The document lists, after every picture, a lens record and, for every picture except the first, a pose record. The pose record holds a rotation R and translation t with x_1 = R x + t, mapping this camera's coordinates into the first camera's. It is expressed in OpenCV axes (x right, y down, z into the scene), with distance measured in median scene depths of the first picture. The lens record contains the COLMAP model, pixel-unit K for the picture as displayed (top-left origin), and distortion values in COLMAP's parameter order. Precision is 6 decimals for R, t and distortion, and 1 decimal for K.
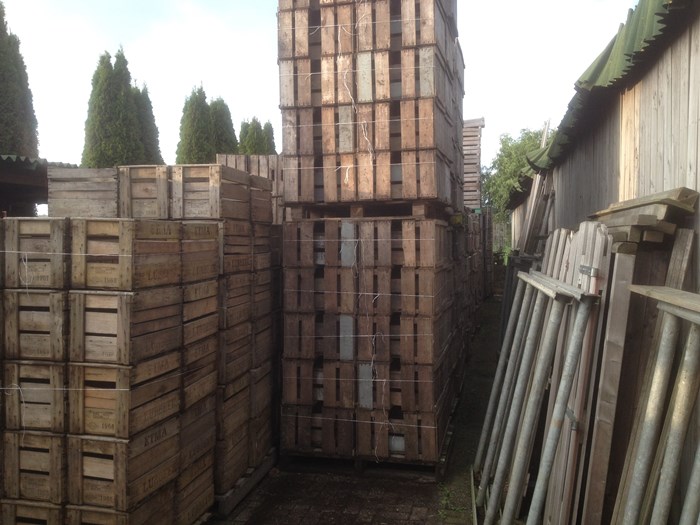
lens RADIAL K [[705.4, 0, 349.8], [0, 705.4, 252.6], [0, 0, 1]] dist [0.054012, 0.000551]
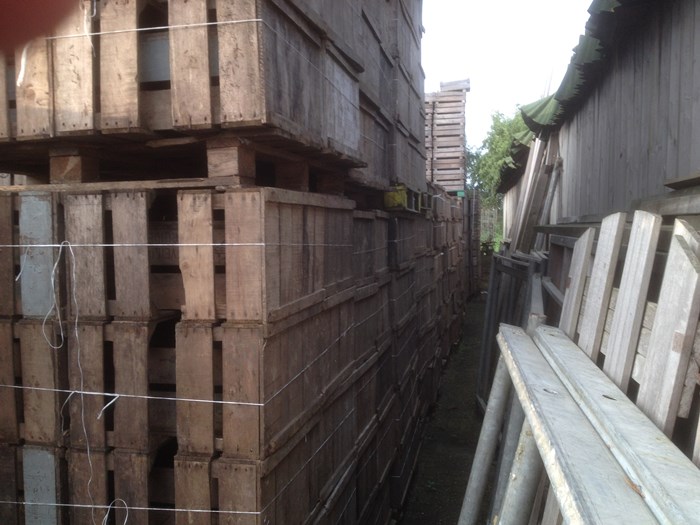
lens RADIAL K [[653.4, 0, 344.1], [0, 653.4, 261.7], [0, 0, 1]] dist [0.151545, -0.337127]
pose [[0.999875, -0.003934, -0.015288, 0.161780], [0.004480, 0.999347, 0.035847, -0.020942], [0.015137, -0.035911, 0.999240, 0.657626]]
